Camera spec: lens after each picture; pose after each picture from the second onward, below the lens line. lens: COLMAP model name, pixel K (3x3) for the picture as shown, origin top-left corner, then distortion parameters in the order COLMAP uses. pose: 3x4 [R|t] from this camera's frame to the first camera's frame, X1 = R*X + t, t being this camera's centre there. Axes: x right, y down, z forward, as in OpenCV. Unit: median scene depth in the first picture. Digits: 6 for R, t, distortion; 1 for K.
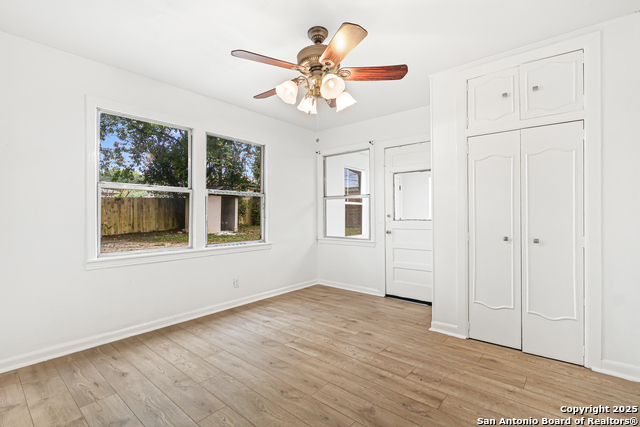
lens RADIAL K [[298.1, 0, 319.2], [0, 298.1, 215.3], [0, 0, 1]] dist [-0.001841, -0.001348]
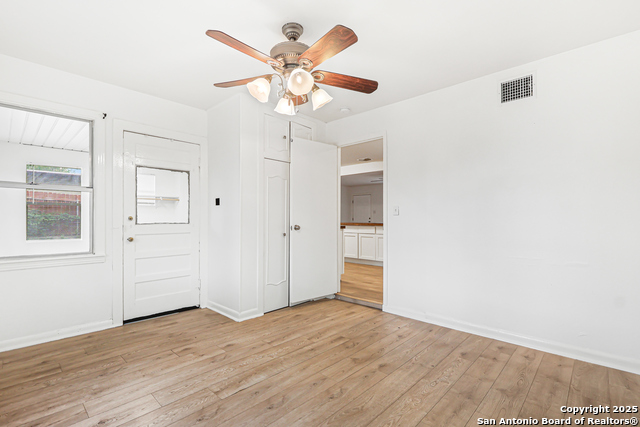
lens RADIAL K [[298.1, 0, 319.1], [0, 298.1, 214.5], [0, 0, 1]] dist [-0.001841, -0.001348]
pose [[0.055278, 0.016762, 0.998330, -0.748327], [-0.000830, 0.999860, -0.016742, 0.005665], [-0.998471, 0.000097, 0.055284, 0.665514]]
